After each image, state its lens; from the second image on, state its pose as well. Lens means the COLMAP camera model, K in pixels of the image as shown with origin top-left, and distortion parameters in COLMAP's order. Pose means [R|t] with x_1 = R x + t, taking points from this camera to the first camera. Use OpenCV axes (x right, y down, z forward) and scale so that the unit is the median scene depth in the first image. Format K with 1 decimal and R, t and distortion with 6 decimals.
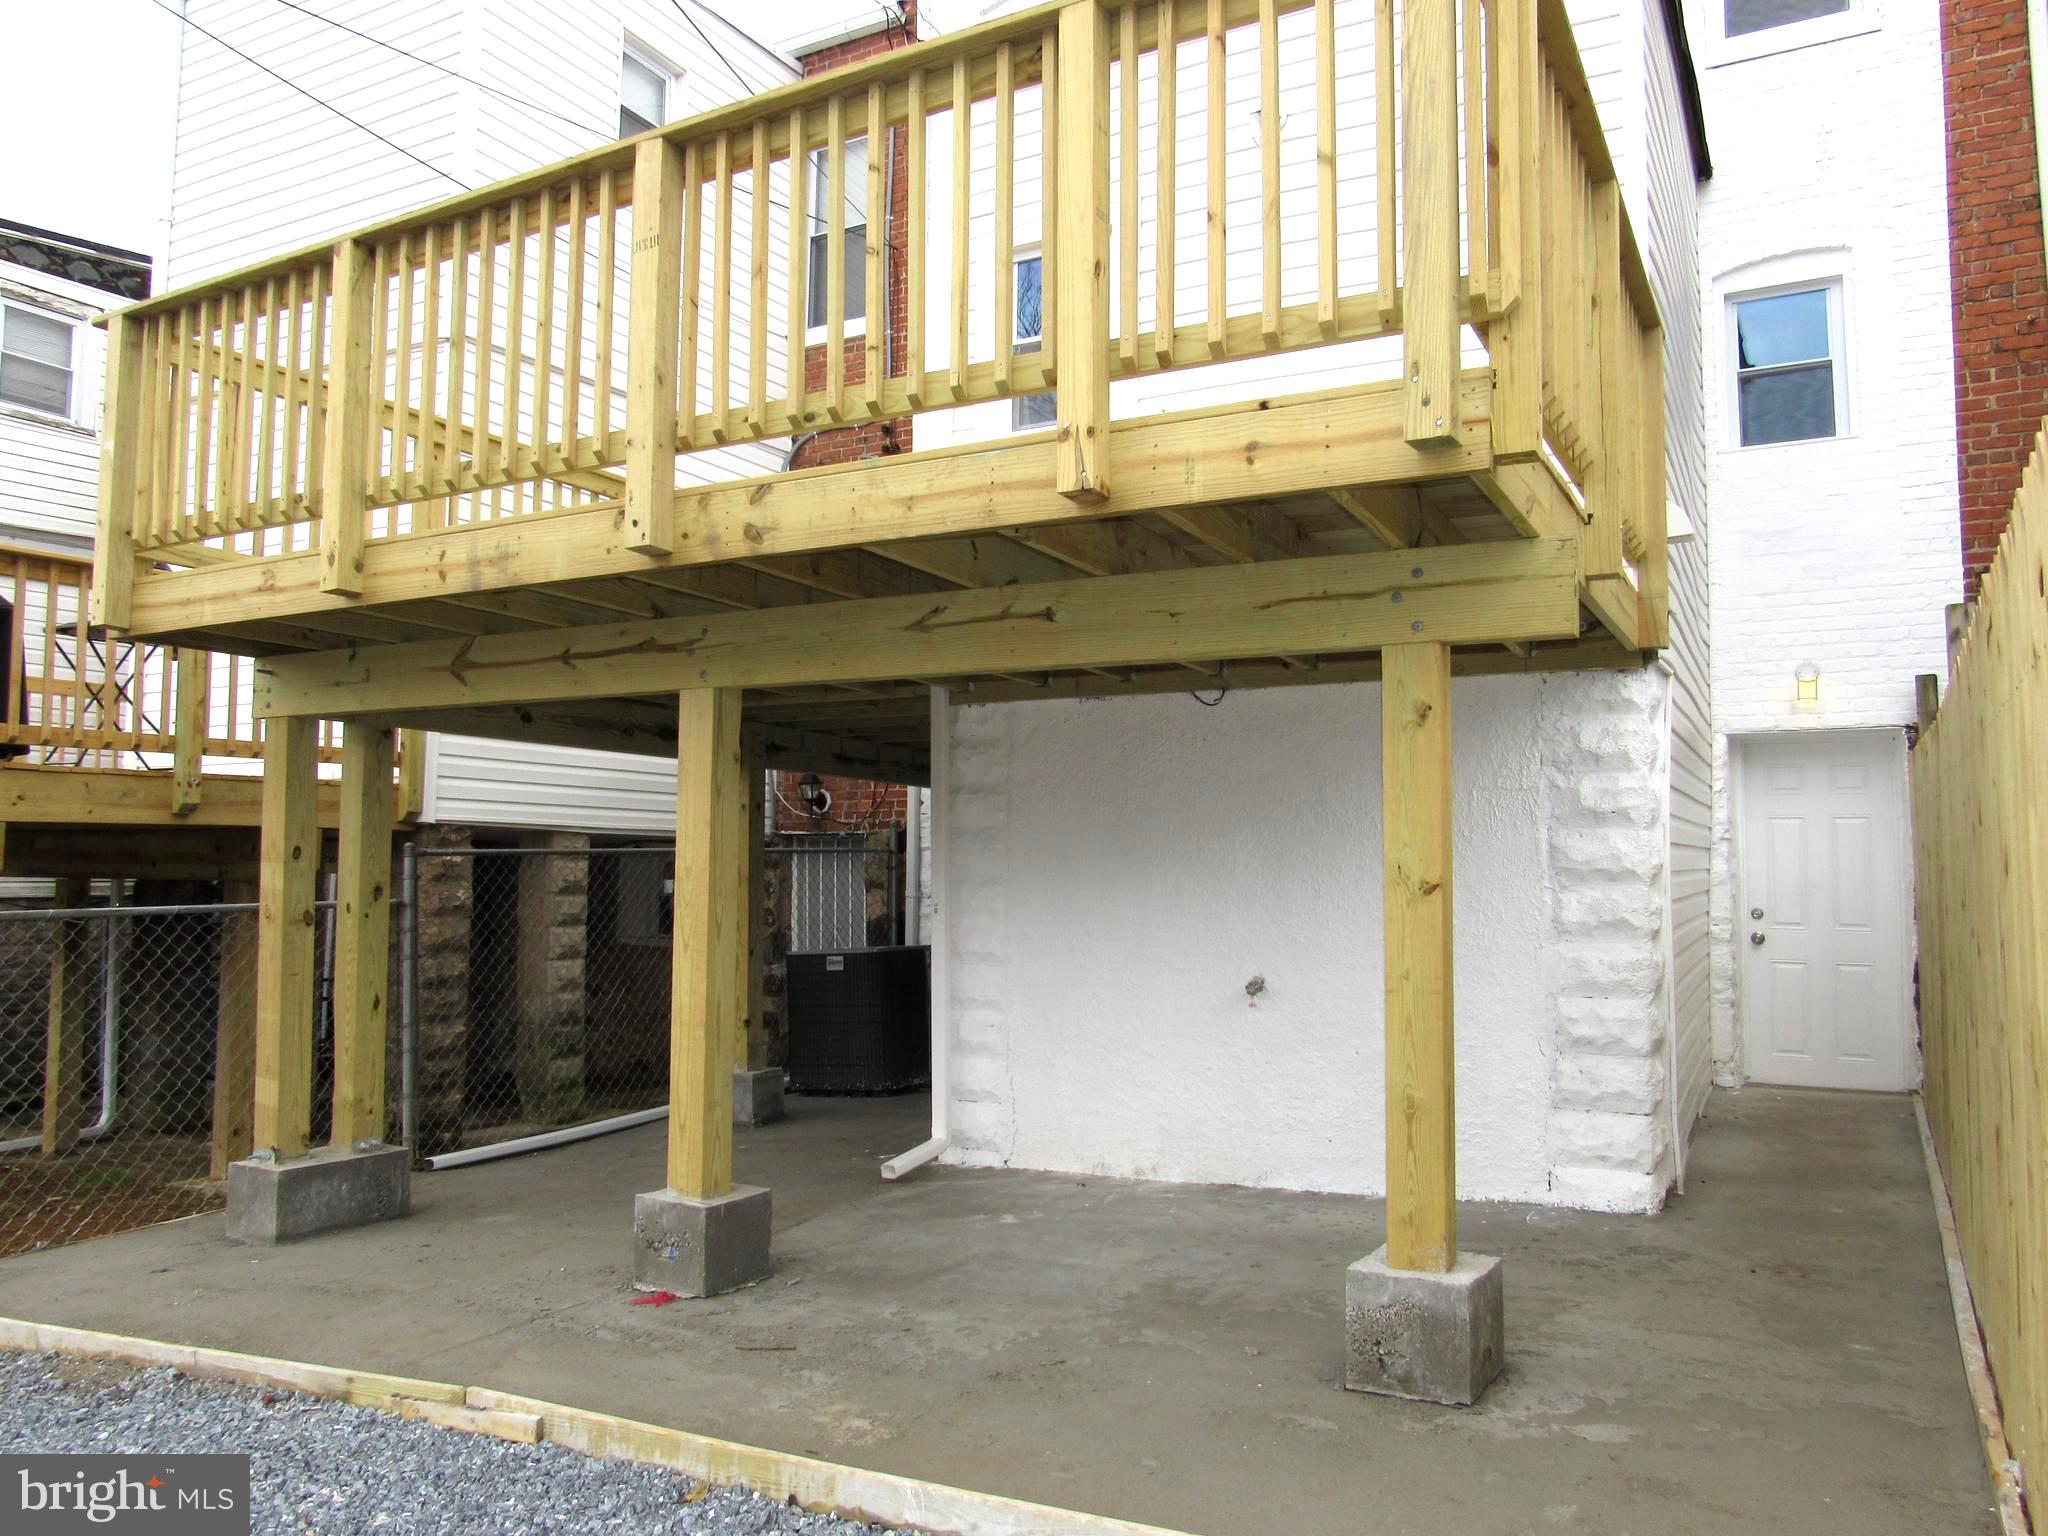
lens RADIAL K [[1474.1, 0, 1018.3], [0, 1474.1, 773.6], [0, 0, 1]] dist [-0.027613, 0.012736]
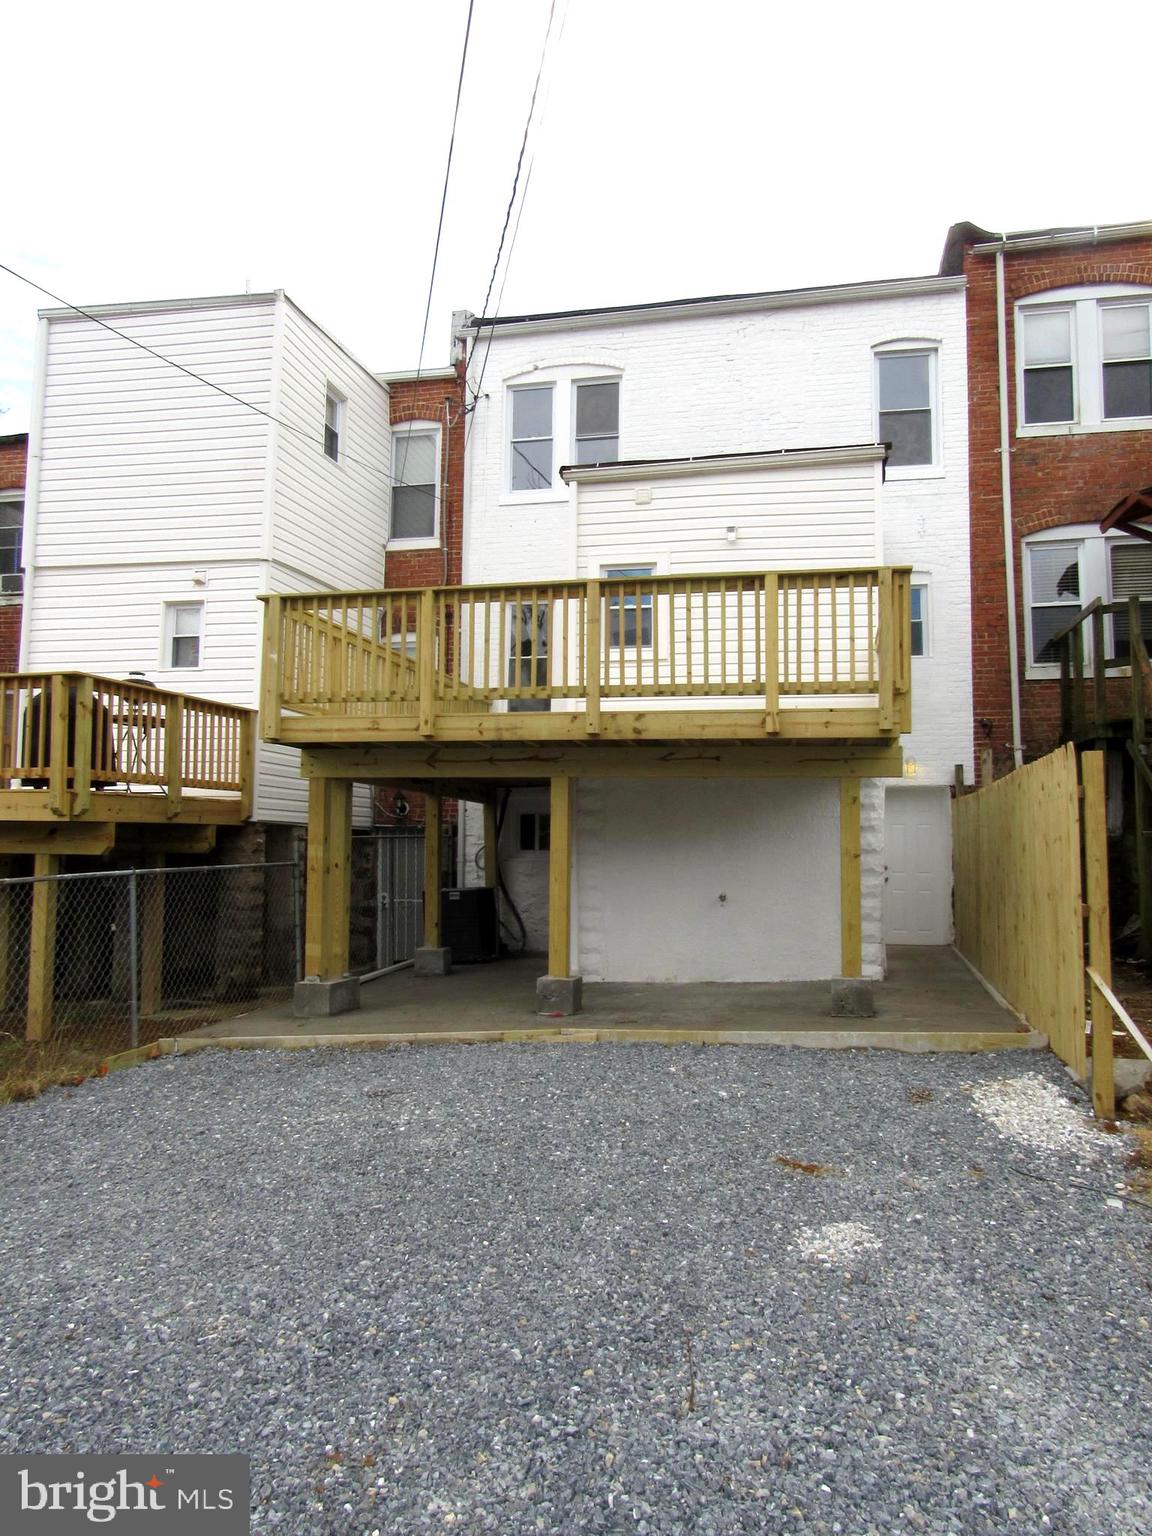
lens RADIAL K [[1105.6, 0, 583.2], [0, 1105.6, 767.9], [0, 0, 1]] dist [-0.027613, 0.012736]
pose [[0.959584, 0.022588, 0.280513, -0.561817], [-0.021653, 0.999745, -0.006433, -0.048838], [-0.280587, 0.000099, 0.959829, -0.650997]]
